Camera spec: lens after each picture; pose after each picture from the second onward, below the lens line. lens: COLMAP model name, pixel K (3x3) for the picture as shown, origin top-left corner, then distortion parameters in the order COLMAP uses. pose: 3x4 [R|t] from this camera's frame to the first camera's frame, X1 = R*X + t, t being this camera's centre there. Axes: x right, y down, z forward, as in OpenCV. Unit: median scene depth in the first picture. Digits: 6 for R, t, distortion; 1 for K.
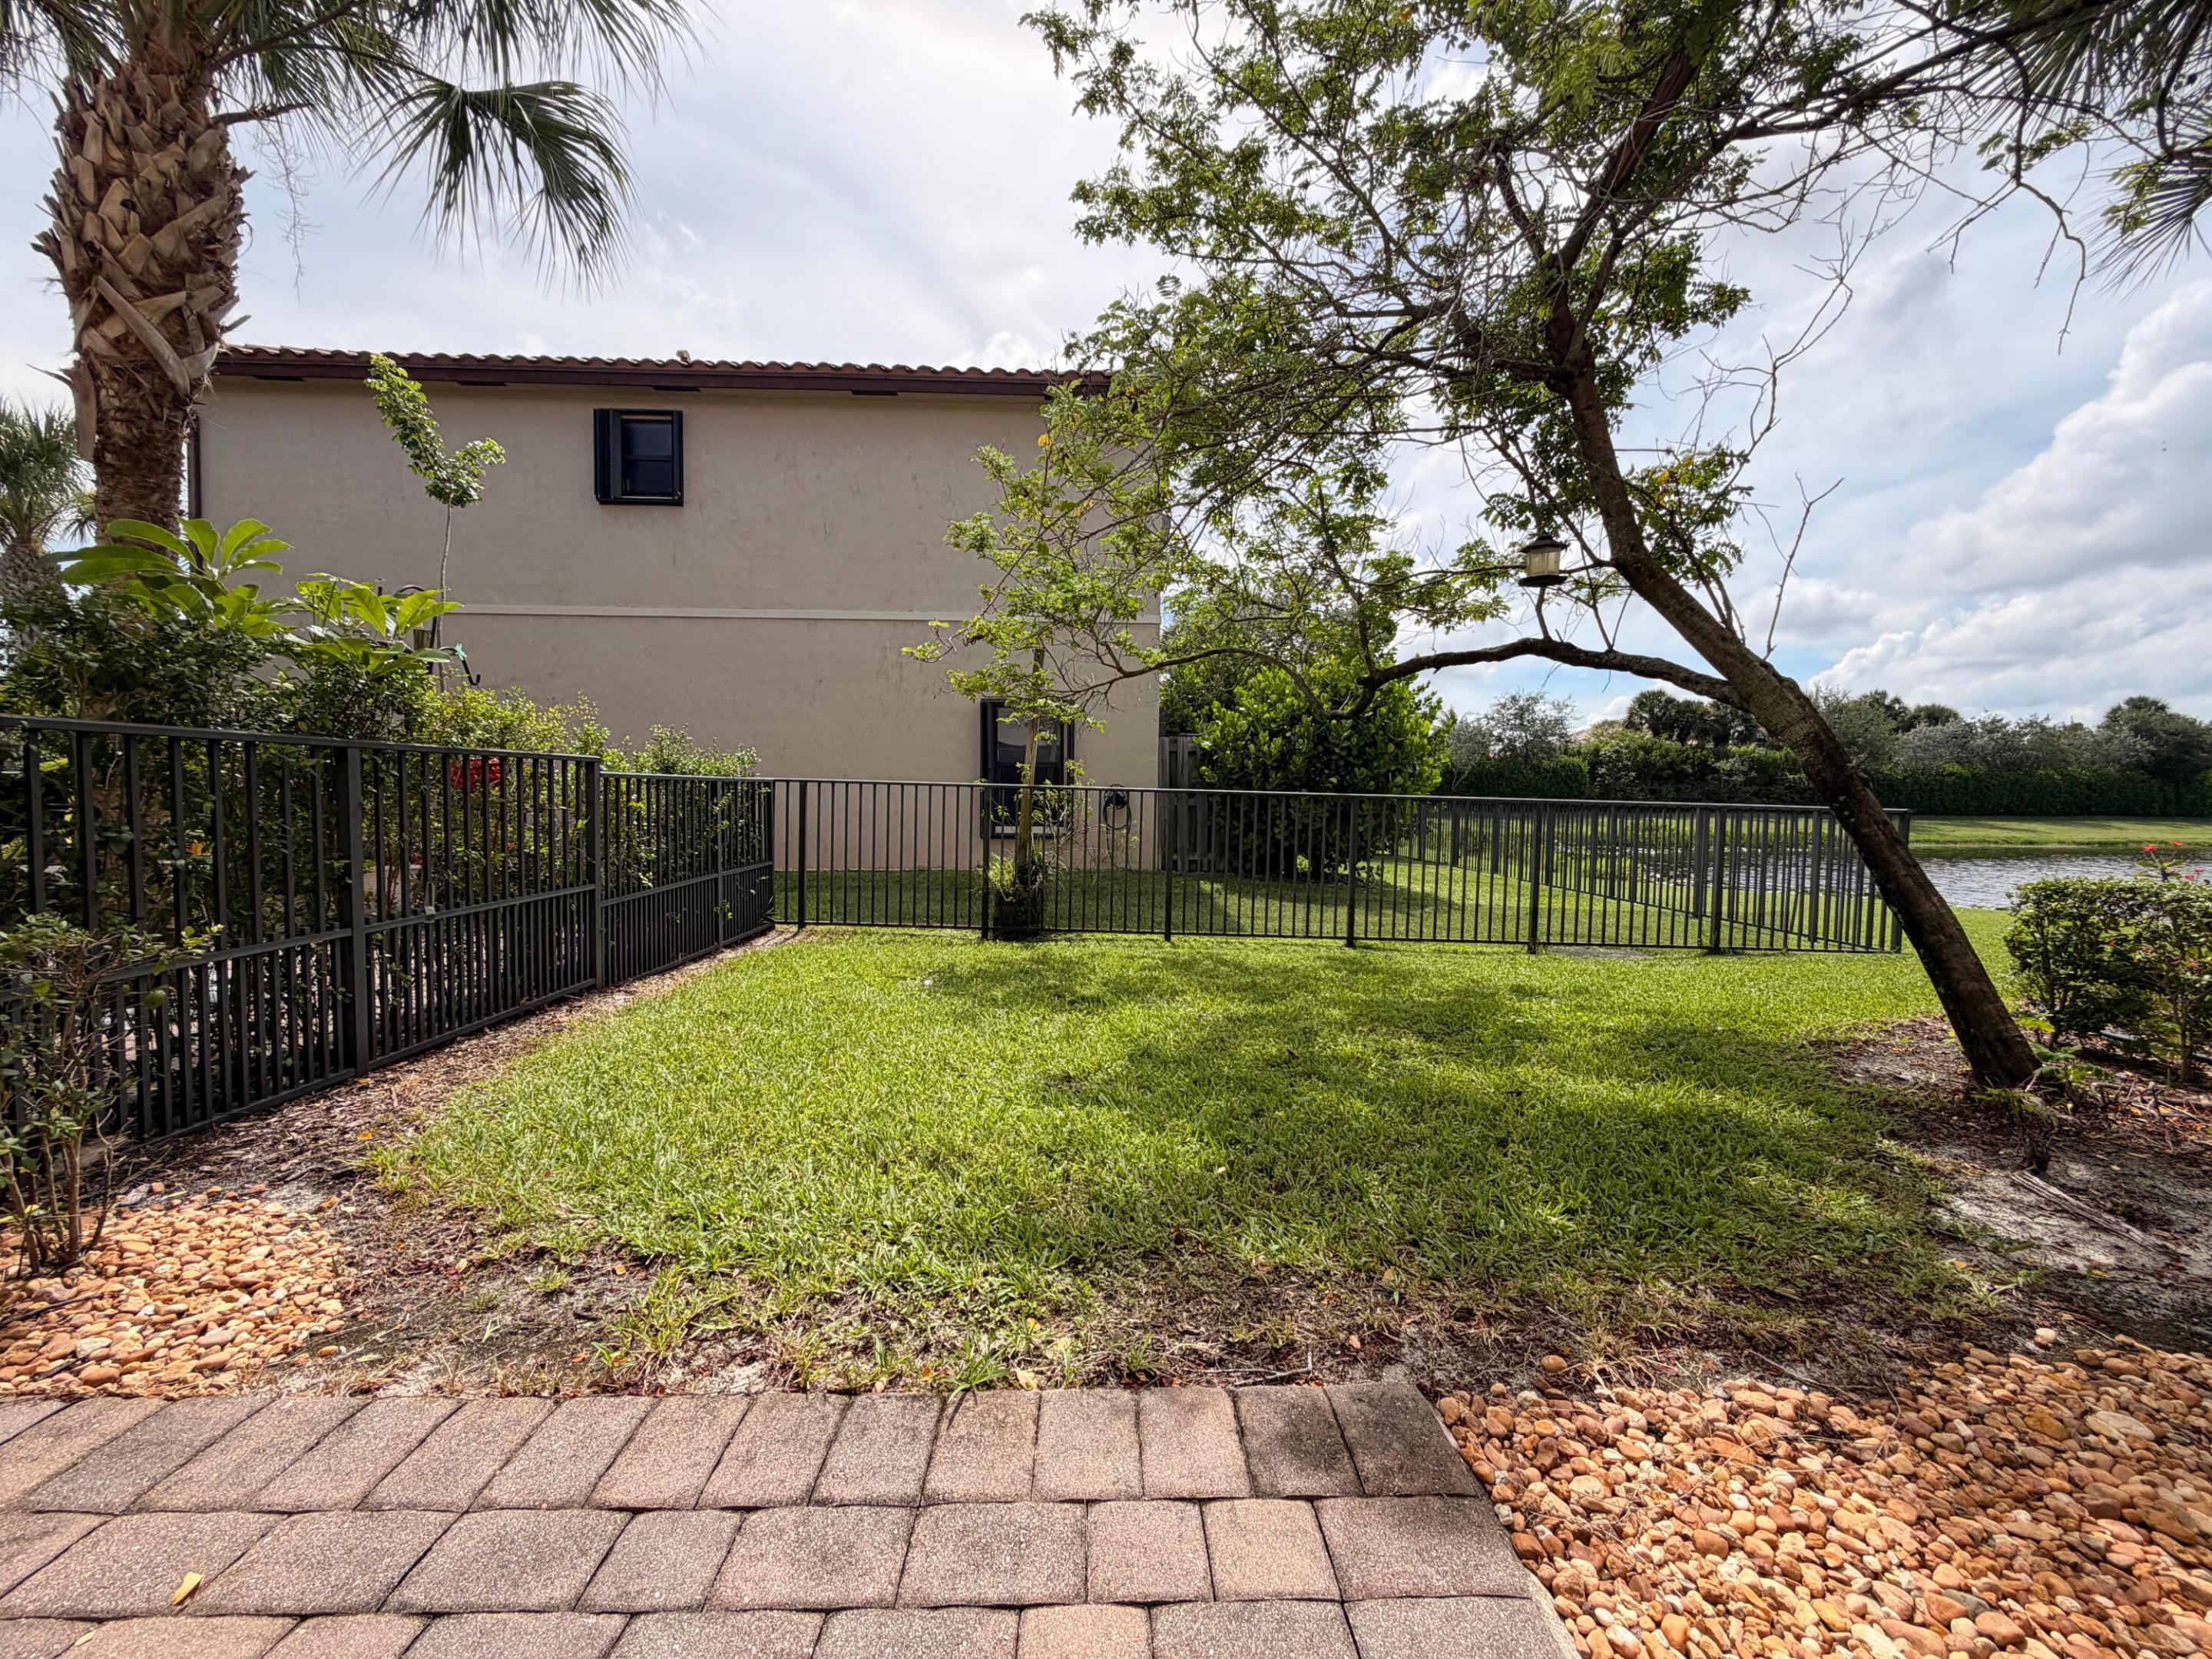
lens RADIAL K [[885.5, 0, 1098.9], [0, 885.5, 829.6], [0, 0, 1]] dist [0.000871, -0.000186]
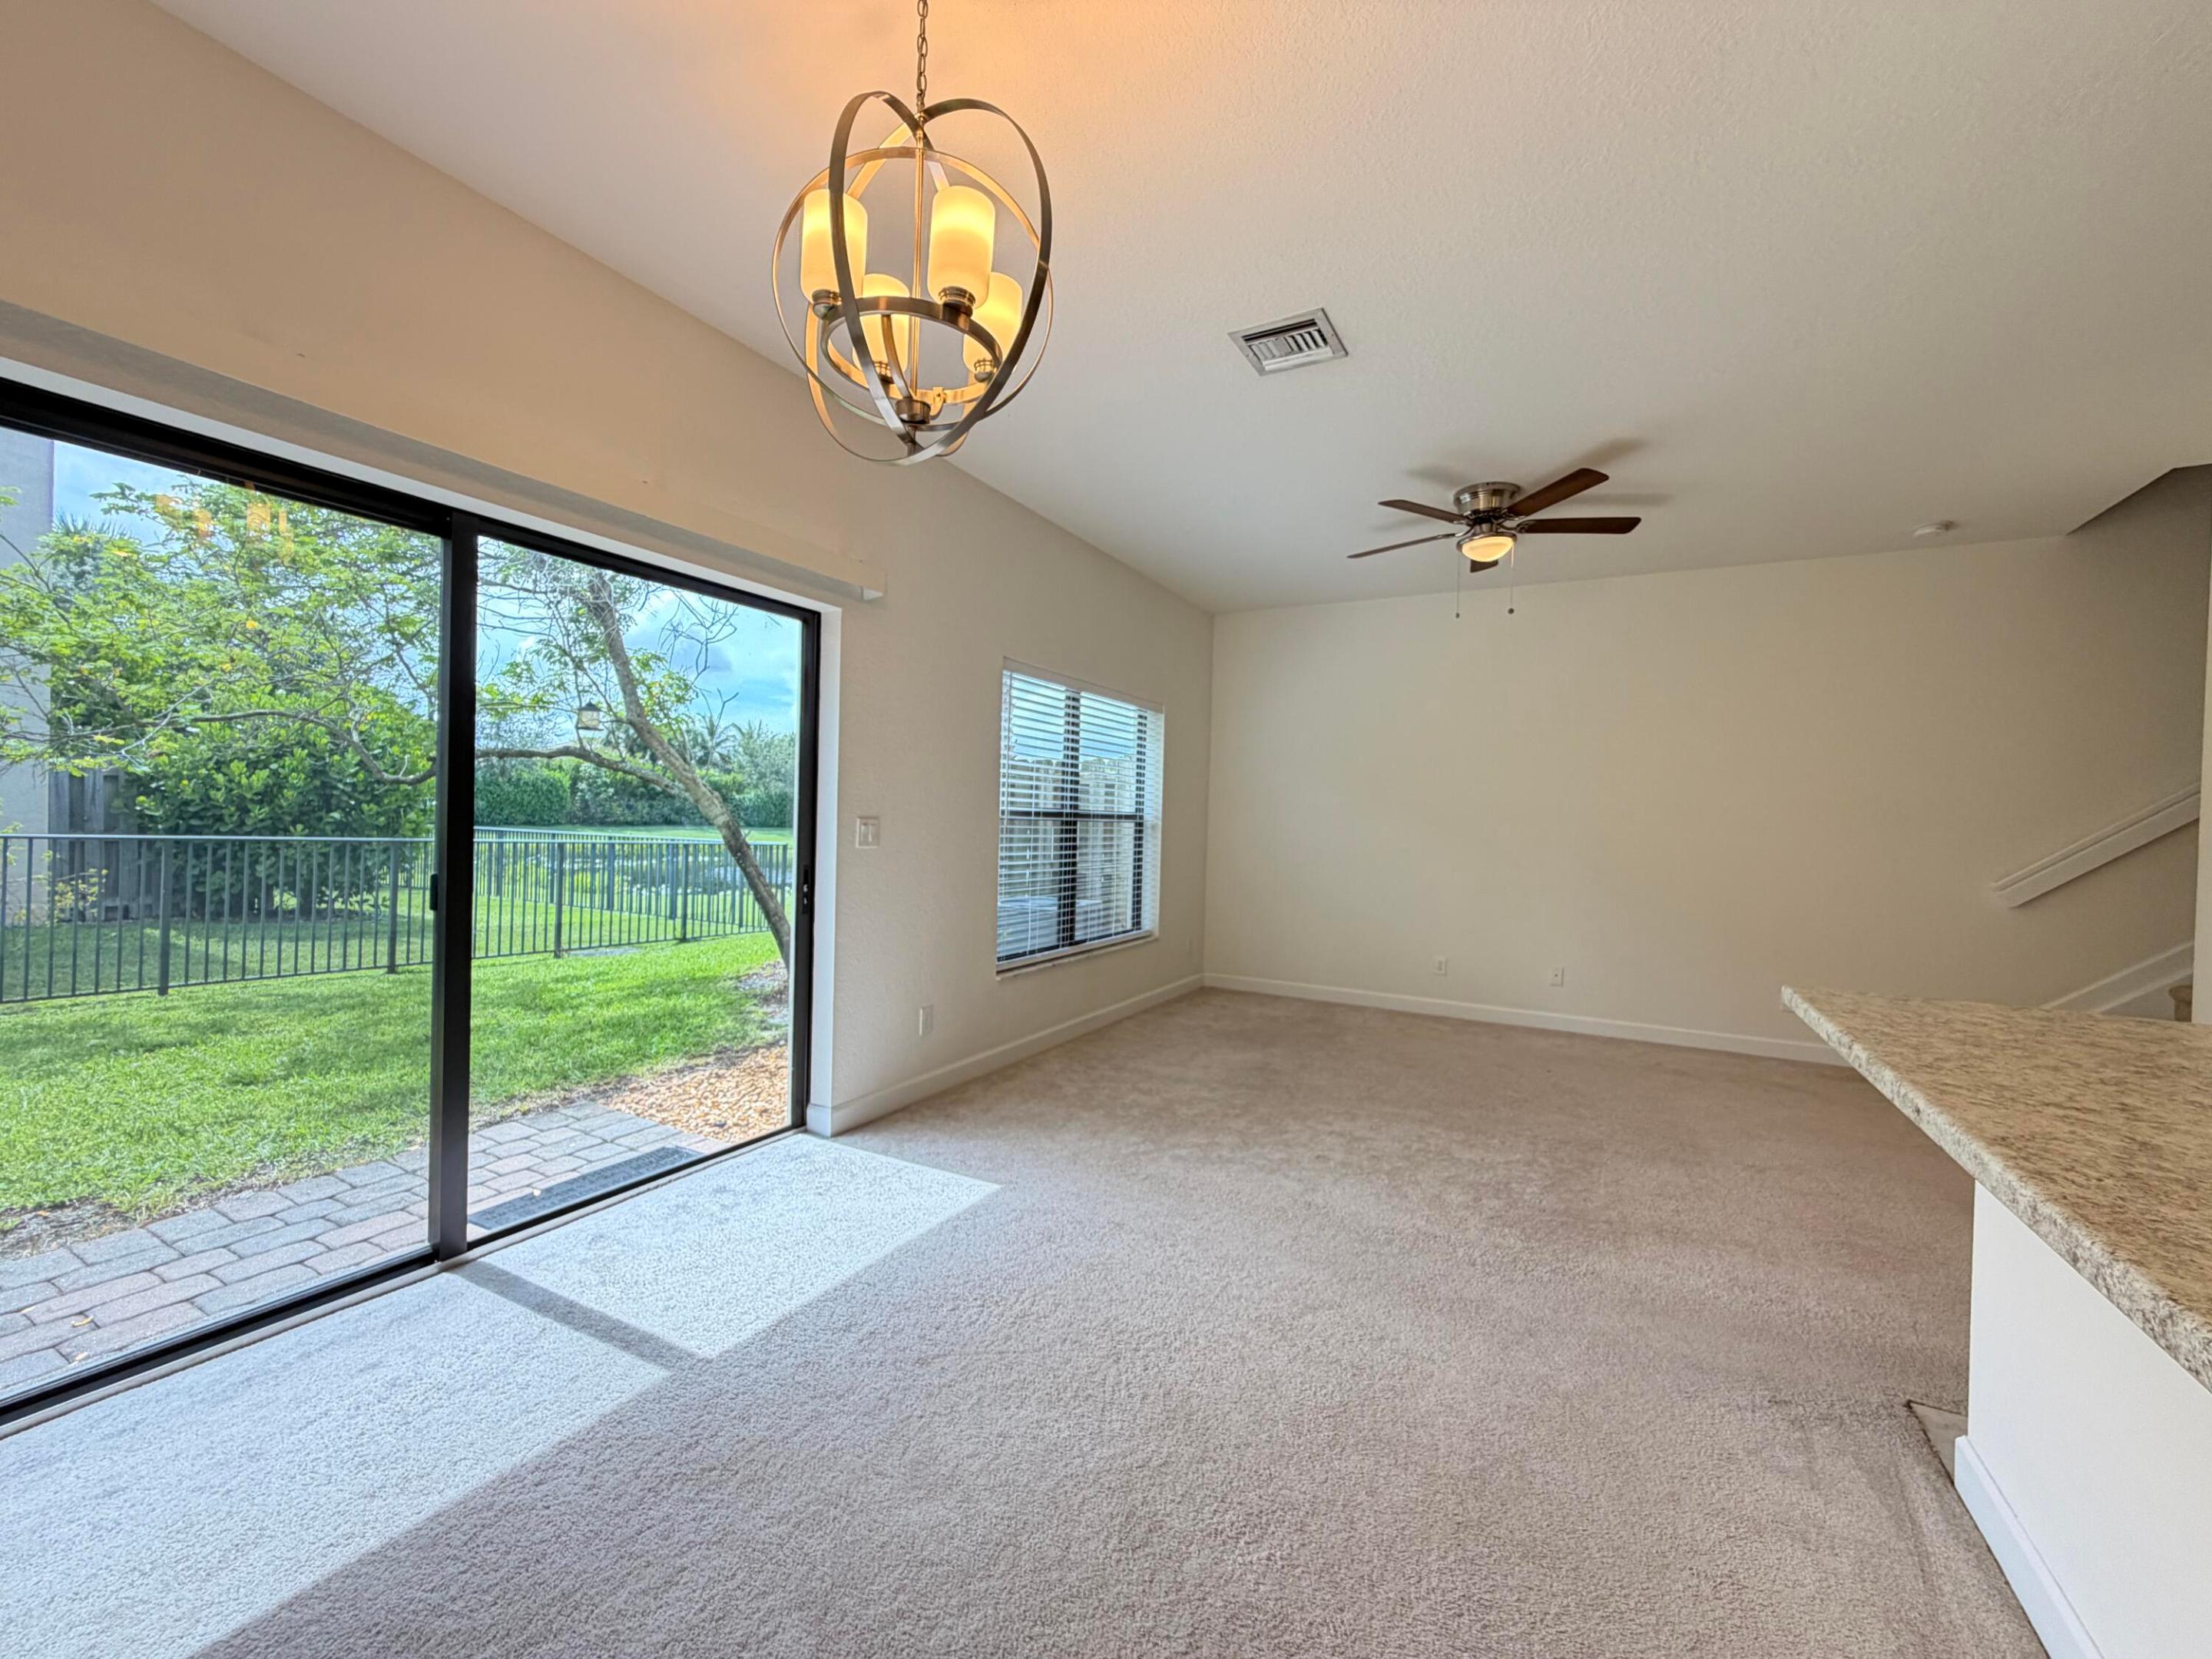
lens RADIAL K [[885.5, 0, 1098.9], [0, 885.5, 829.6], [0, 0, 1]] dist [0.000871, -0.000186]
pose [[0.499549, -0.005534, 0.866268, -0.245151], [0.014951, 0.999886, -0.002234, -0.035893], [-0.866157, 0.014067, 0.499575, -0.351631]]
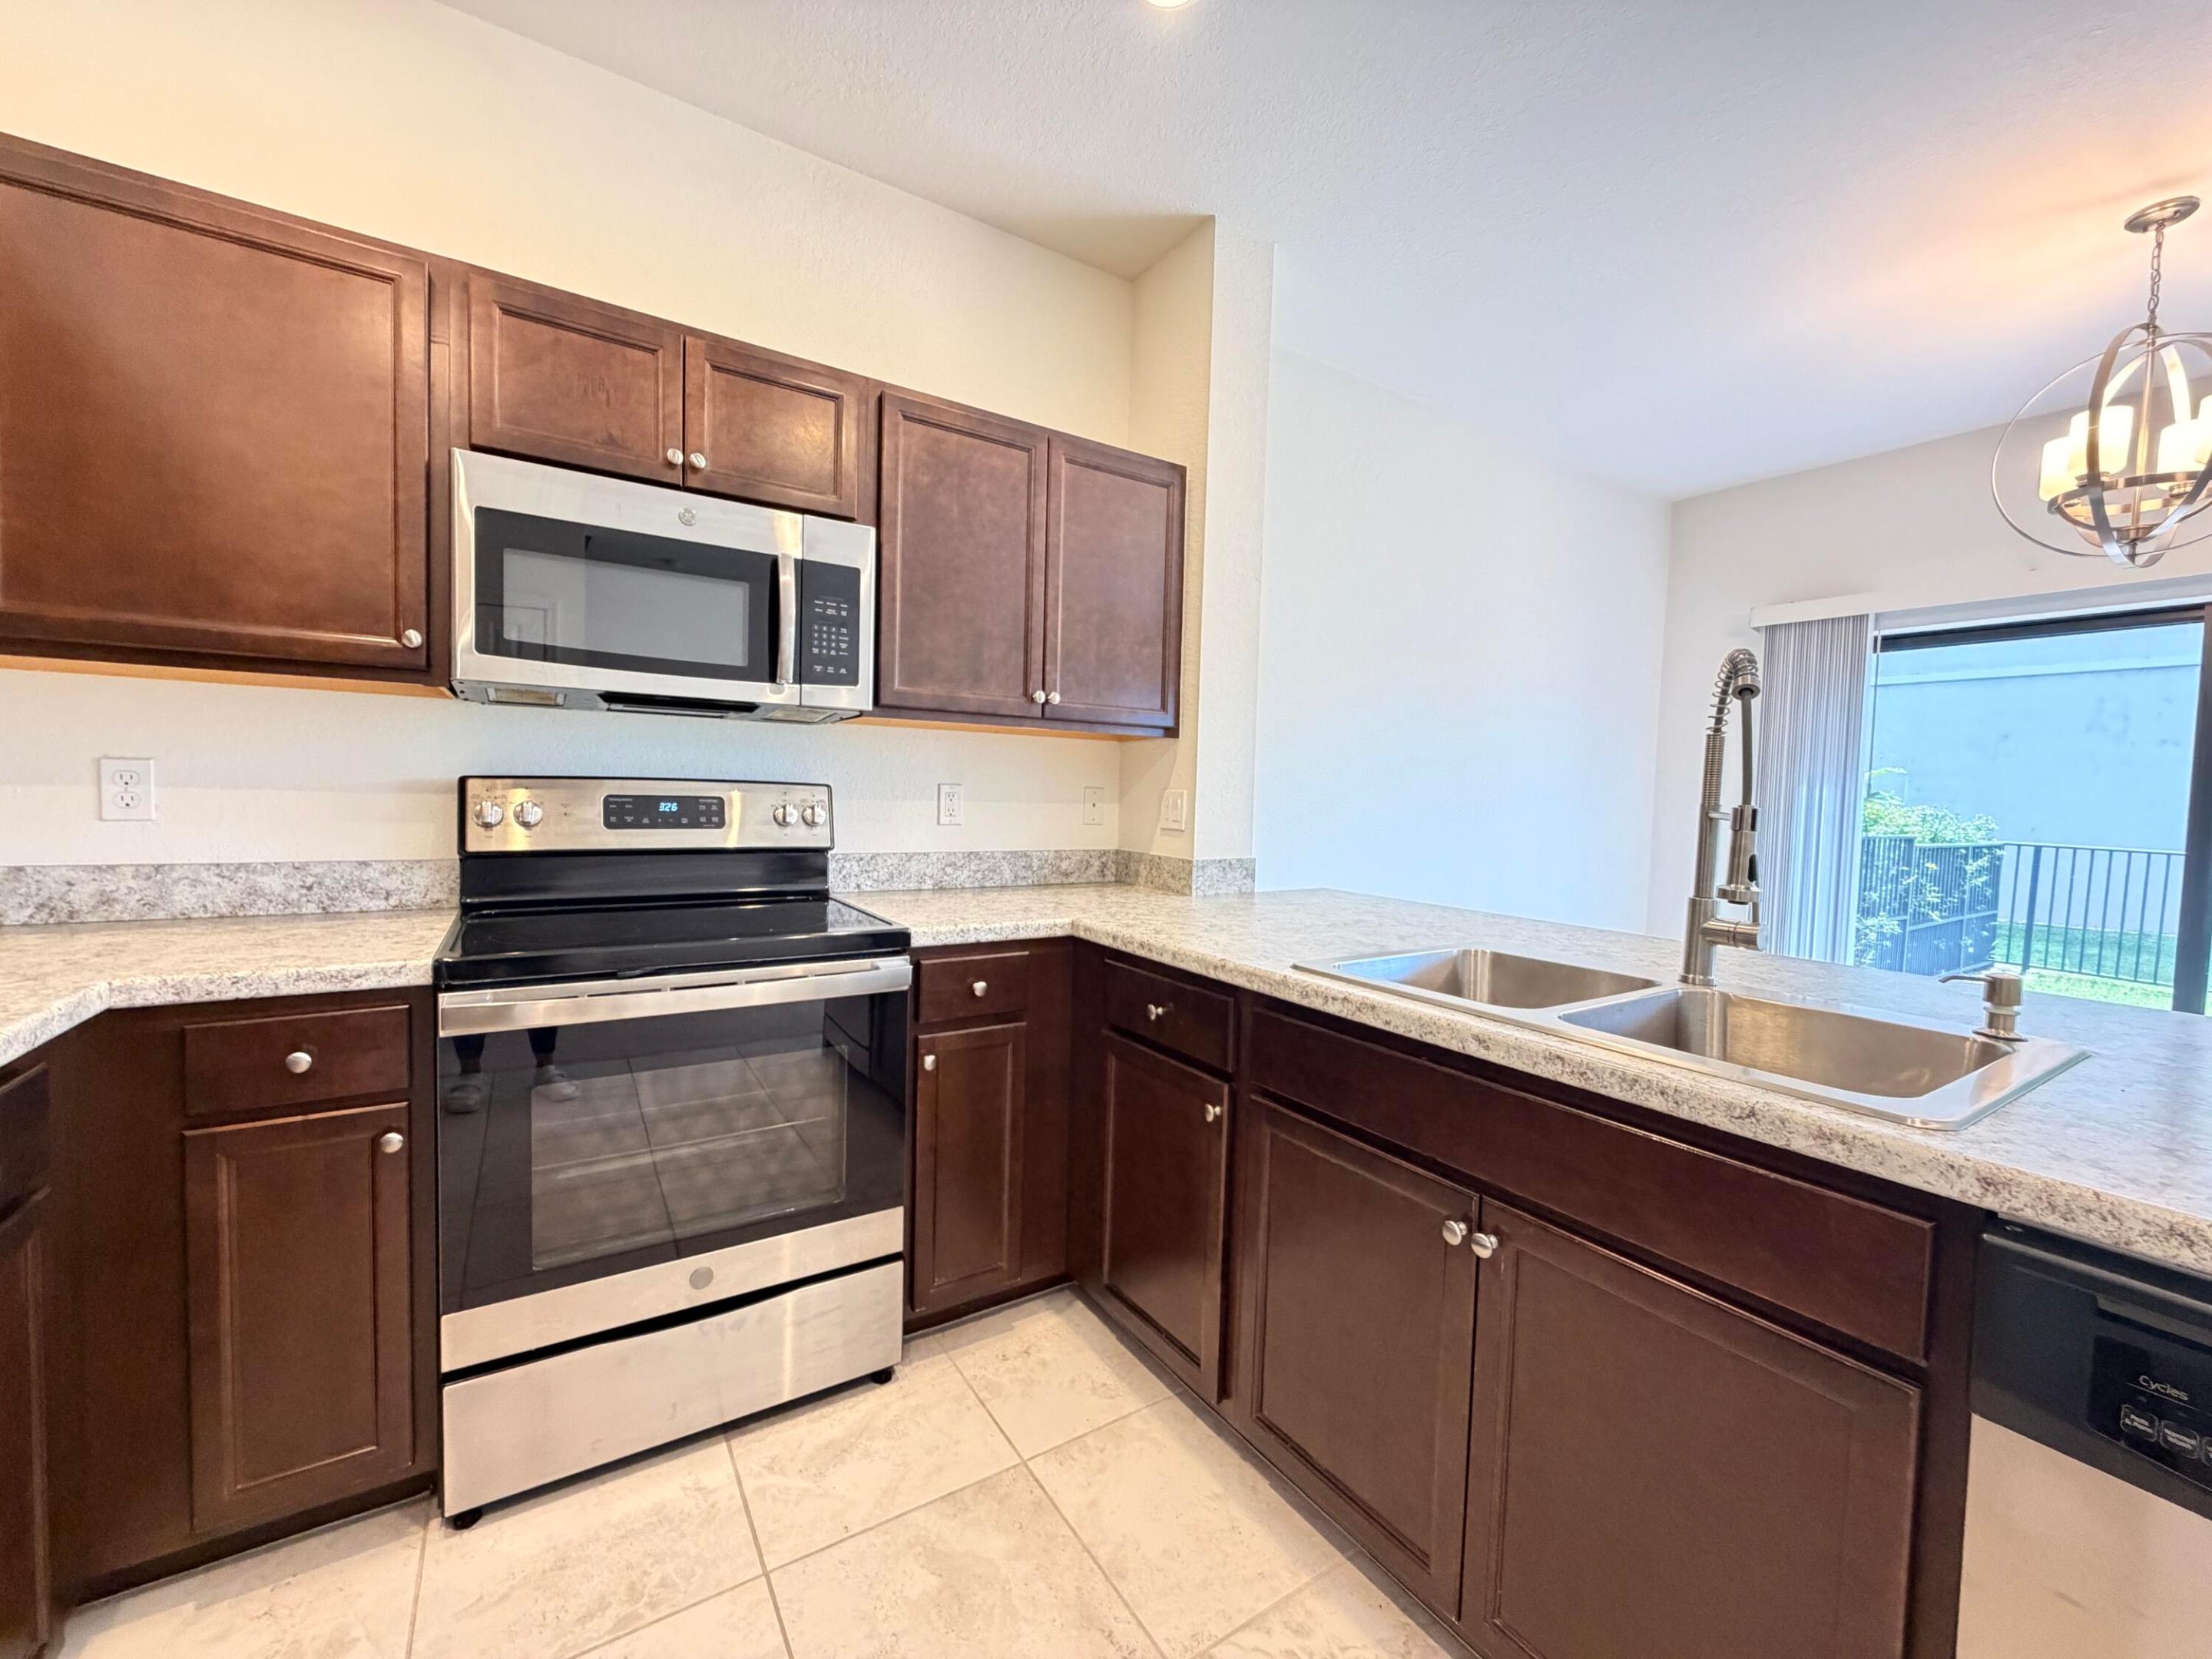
lens RADIAL K [[879.6, 0, 1101.4], [0, 879.6, 831.2], [0, 0, 1]] dist [-0.001673, 0.000182]
pose [[0.532985, 0.047353, -0.844799, -0.010556], [-0.063381, 0.997862, 0.015946, -0.015629], [0.843748, 0.045045, 0.534846, -0.672391]]
